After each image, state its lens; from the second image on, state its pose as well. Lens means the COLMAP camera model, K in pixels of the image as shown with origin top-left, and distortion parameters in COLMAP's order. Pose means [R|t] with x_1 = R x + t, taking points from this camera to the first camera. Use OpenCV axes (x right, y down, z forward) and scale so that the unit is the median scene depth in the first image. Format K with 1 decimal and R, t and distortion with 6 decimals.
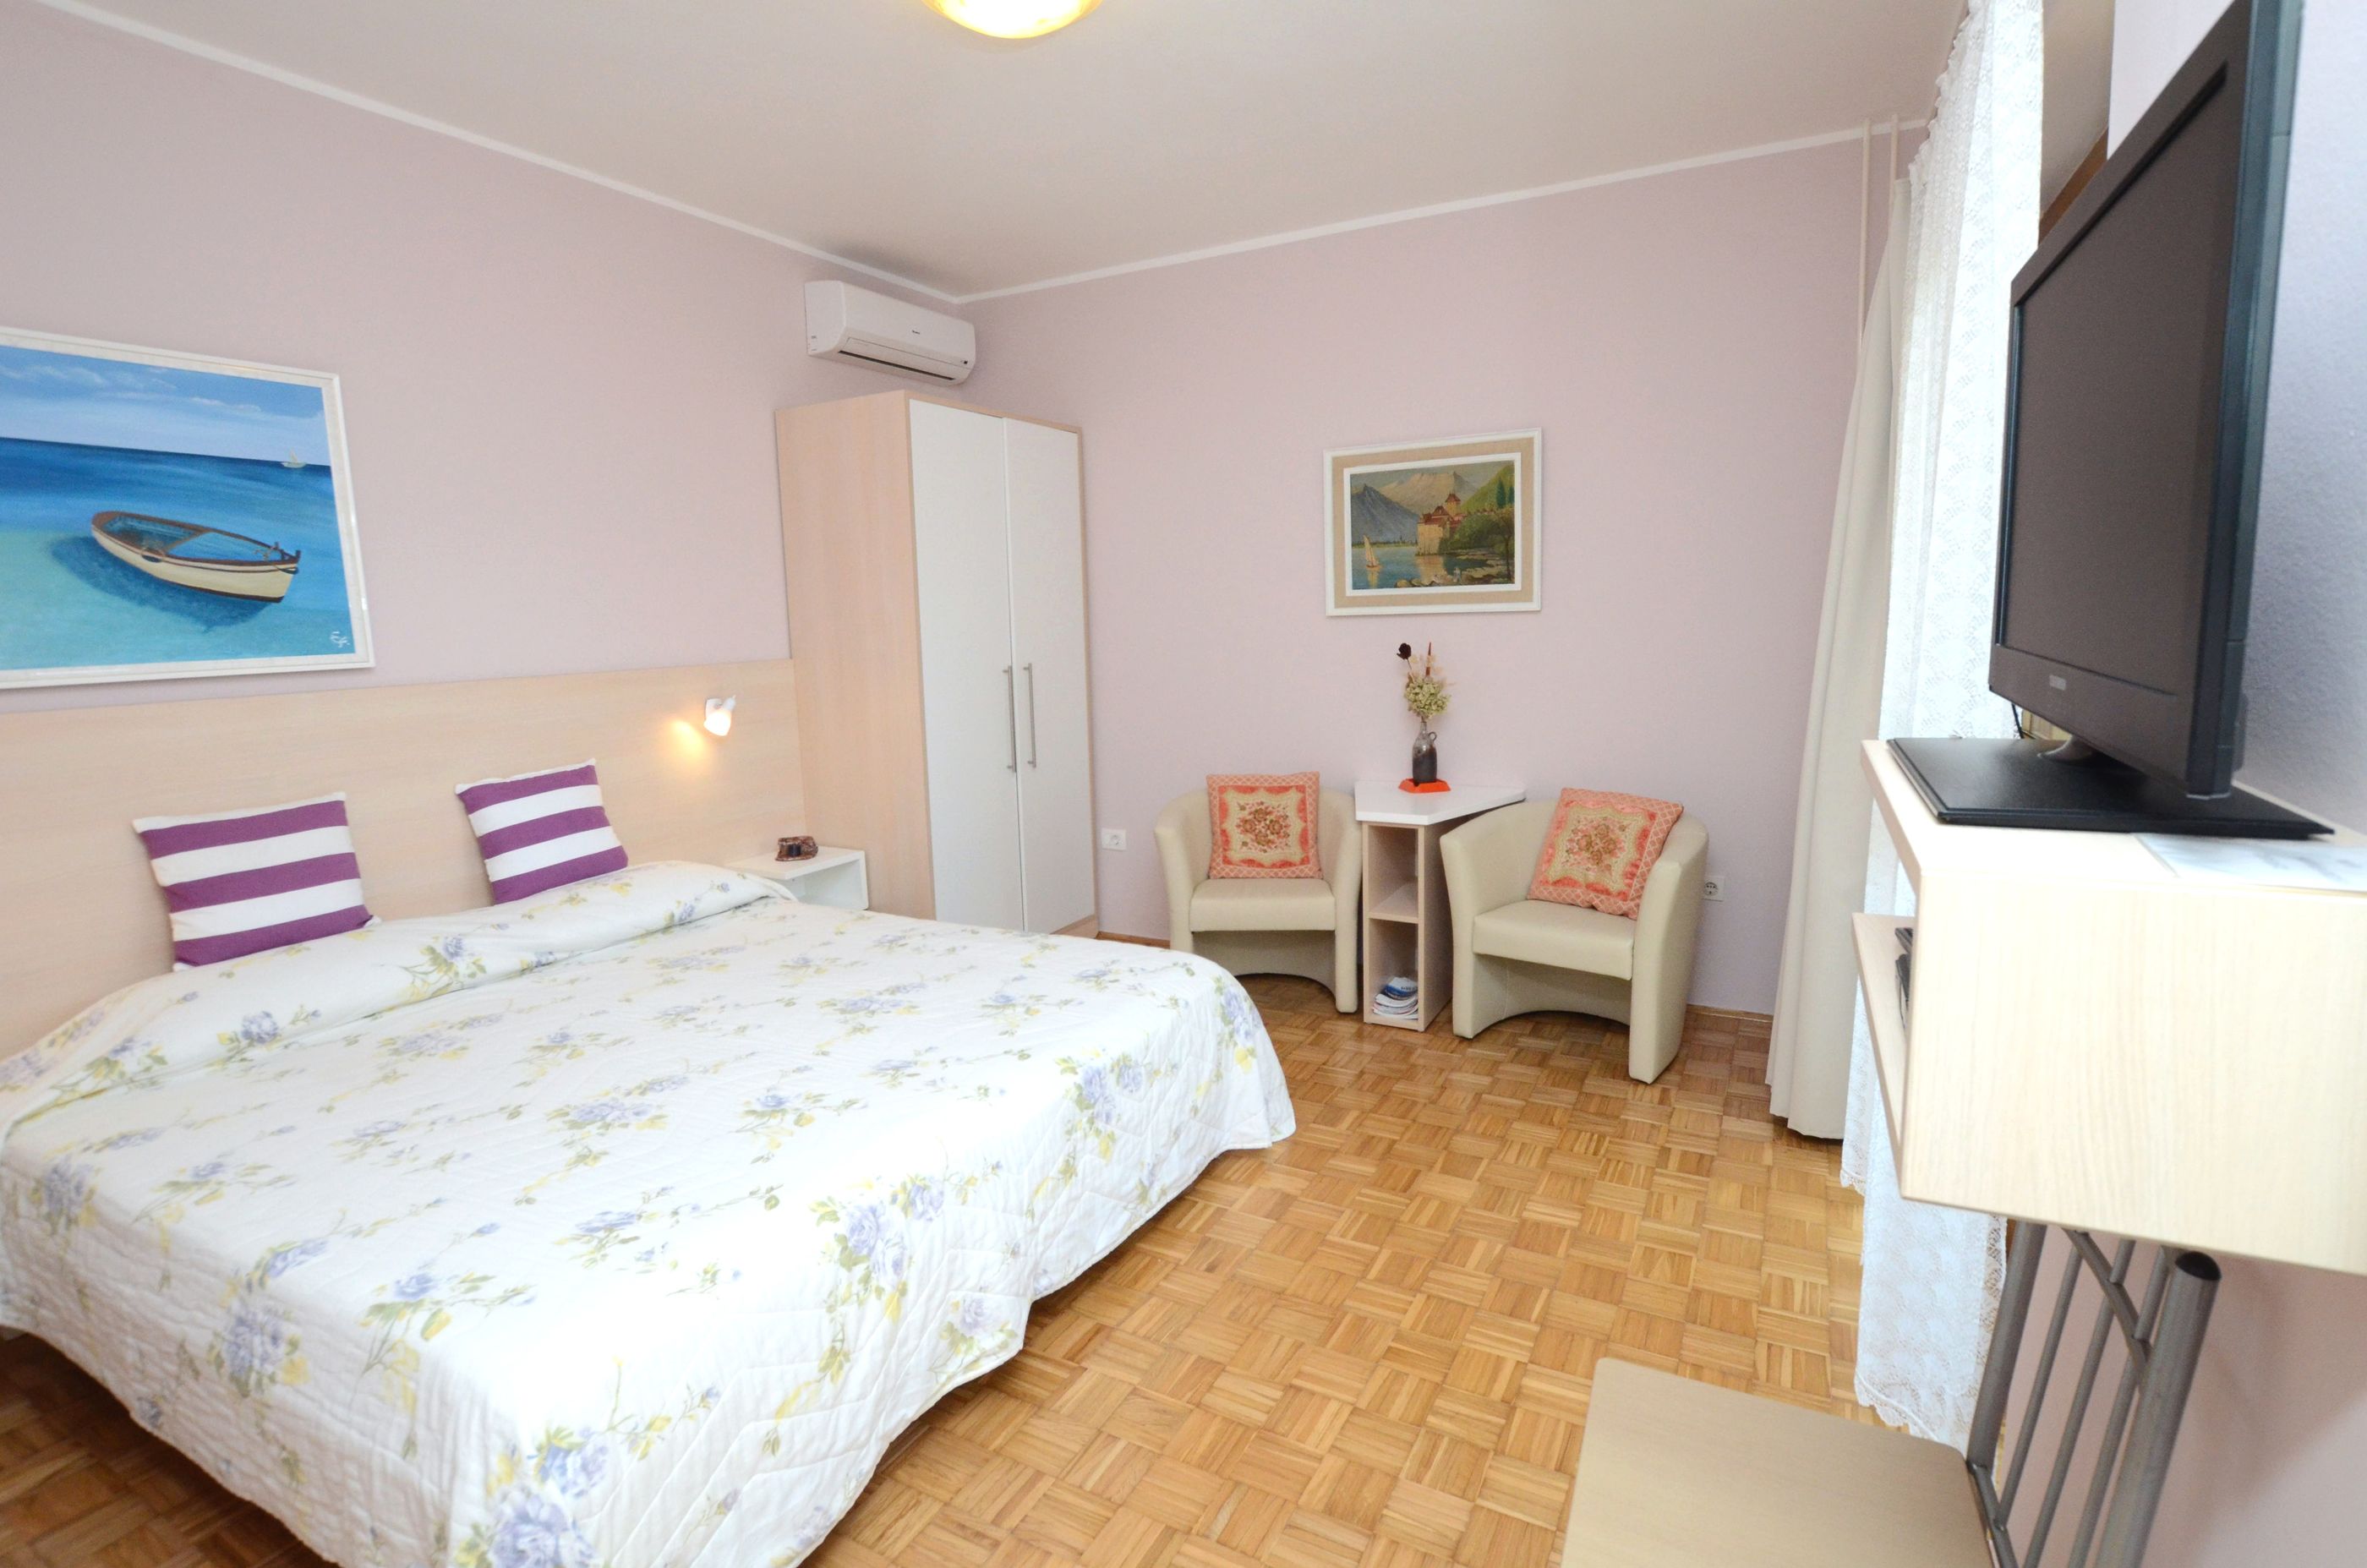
lens RADIAL K [[1127.0, 0, 1177.4], [0, 1127.0, 763.5], [0, 0, 1]] dist [-0.023770, 0.001797]
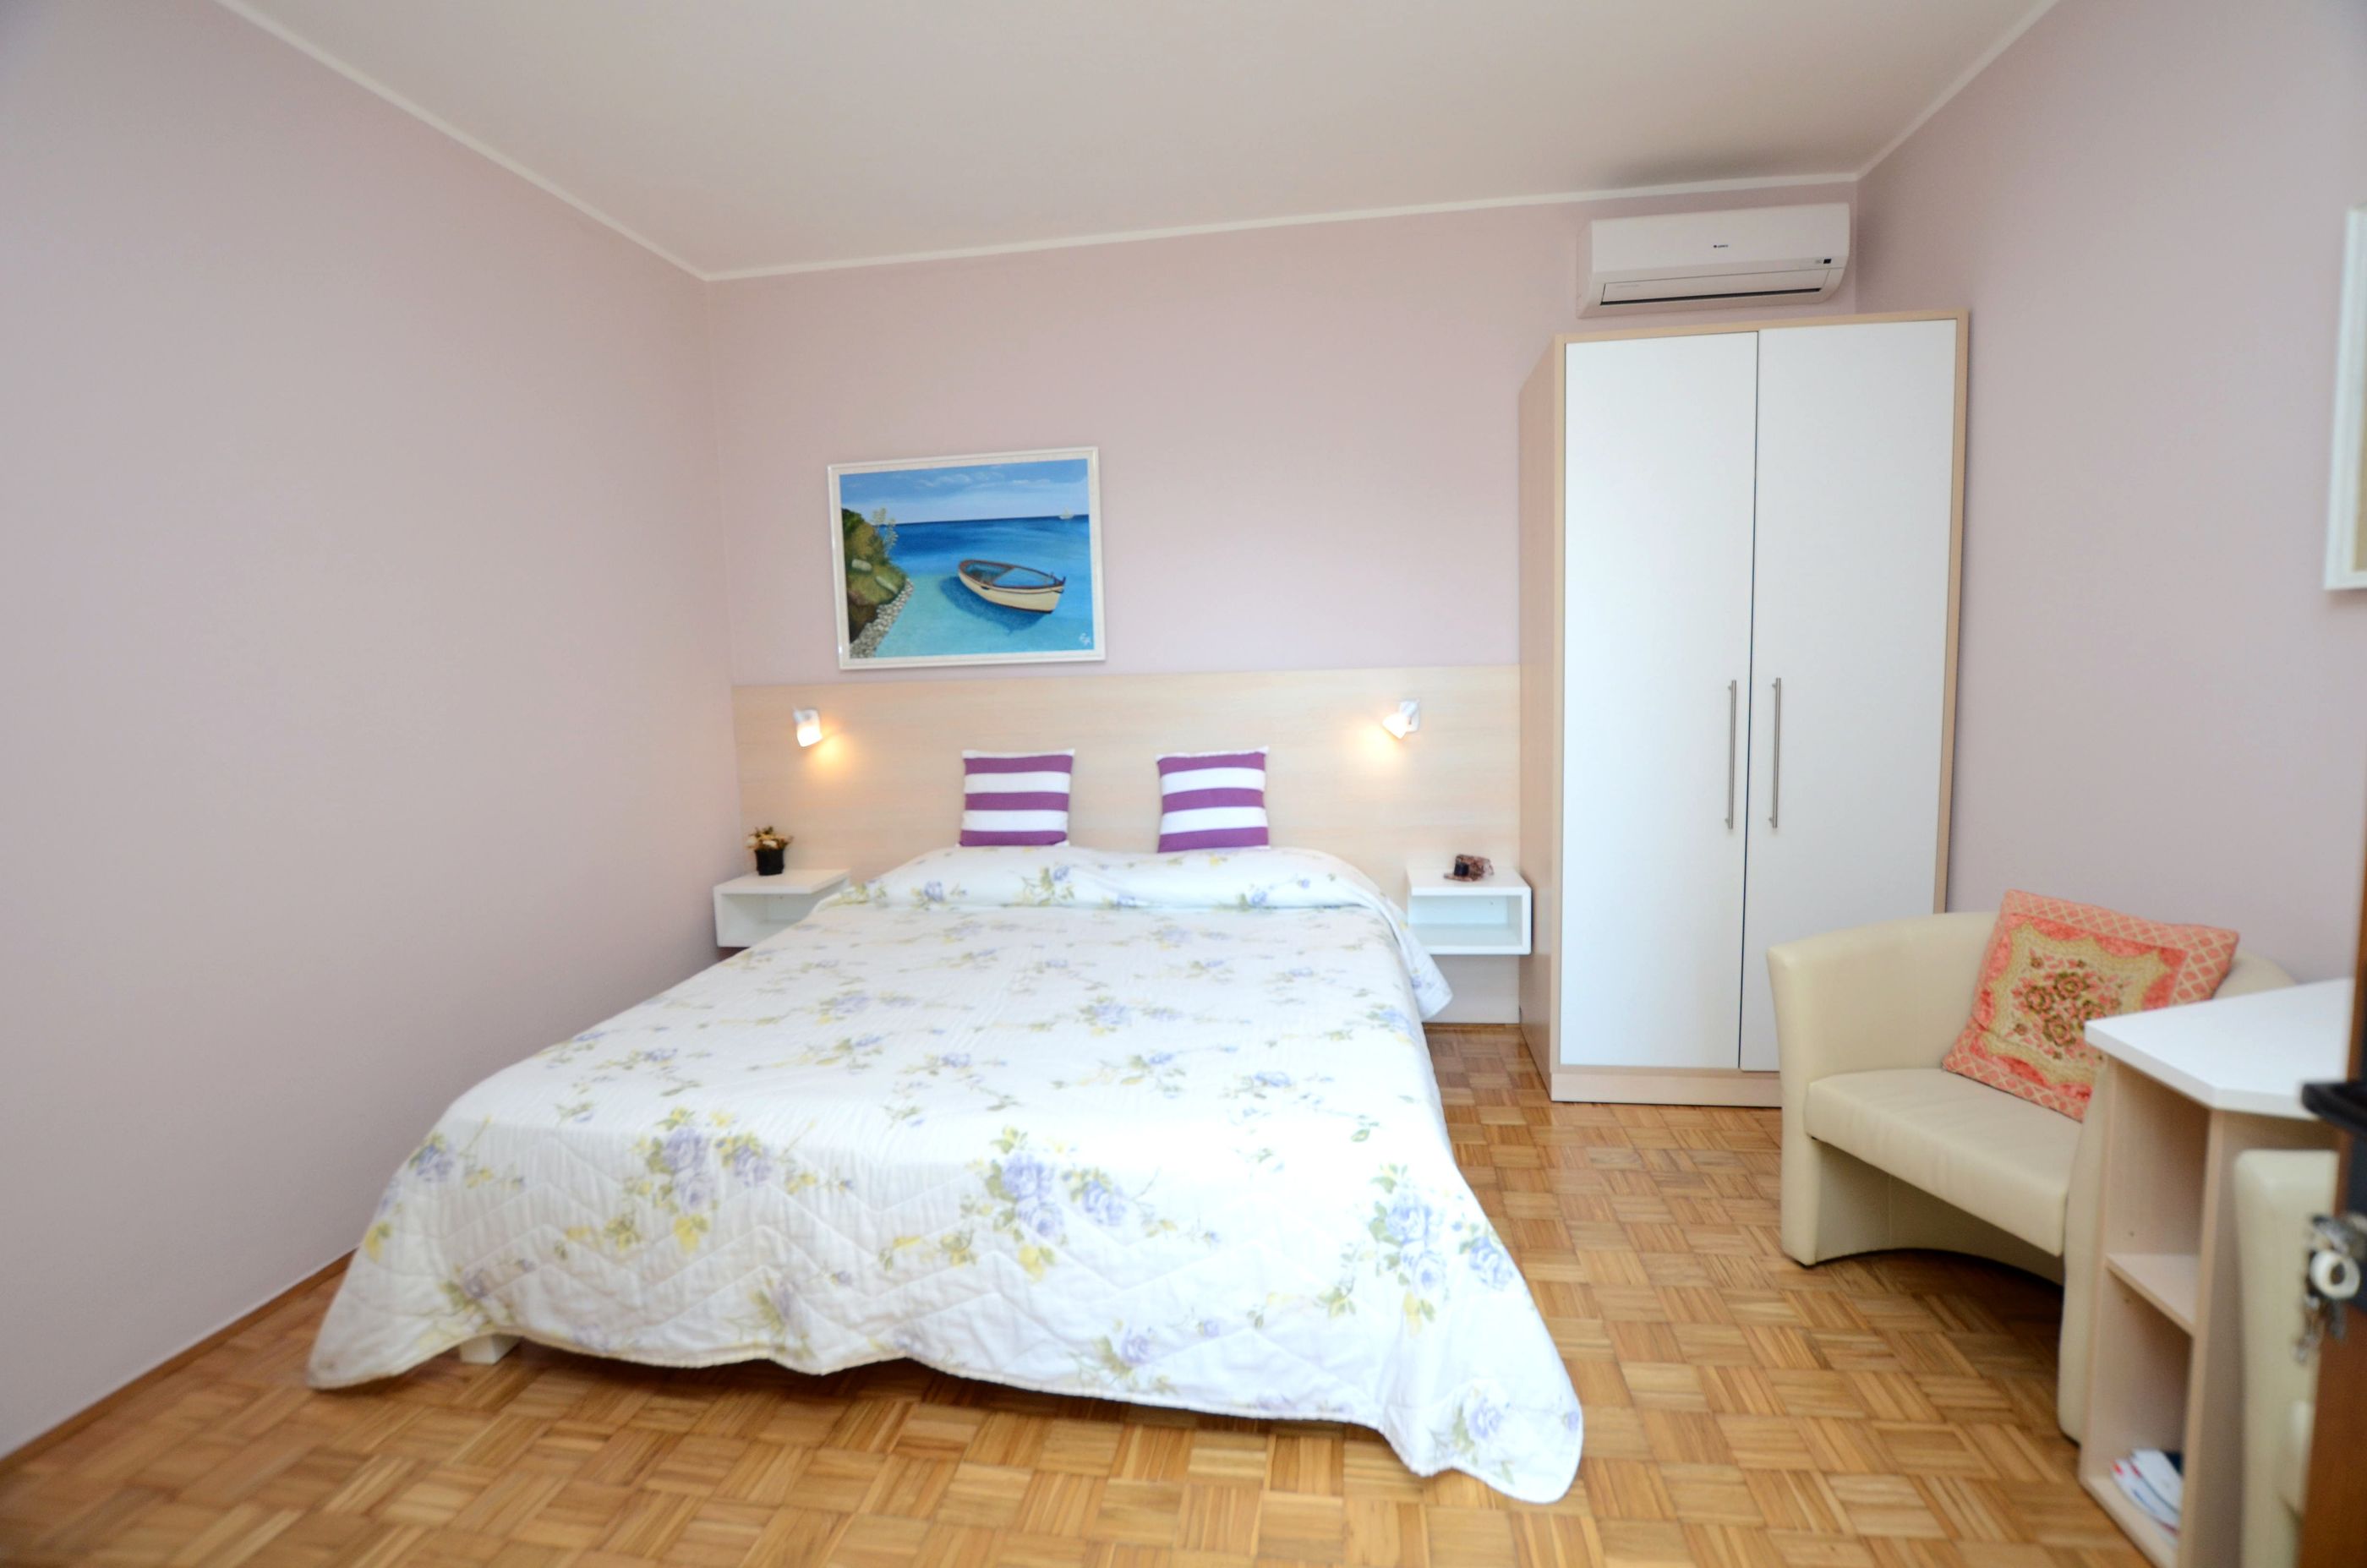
lens RADIAL K [[1044.2, 0, 1182.1], [0, 1044.2, 765.2], [0, 0, 1]] dist [-0.029951, 0.001930]
pose [[0.350703, 0.106758, -0.930382, 0.513430], [-0.107228, 0.991525, 0.073355, -0.064529], [0.930328, 0.074037, 0.359178, 0.654594]]
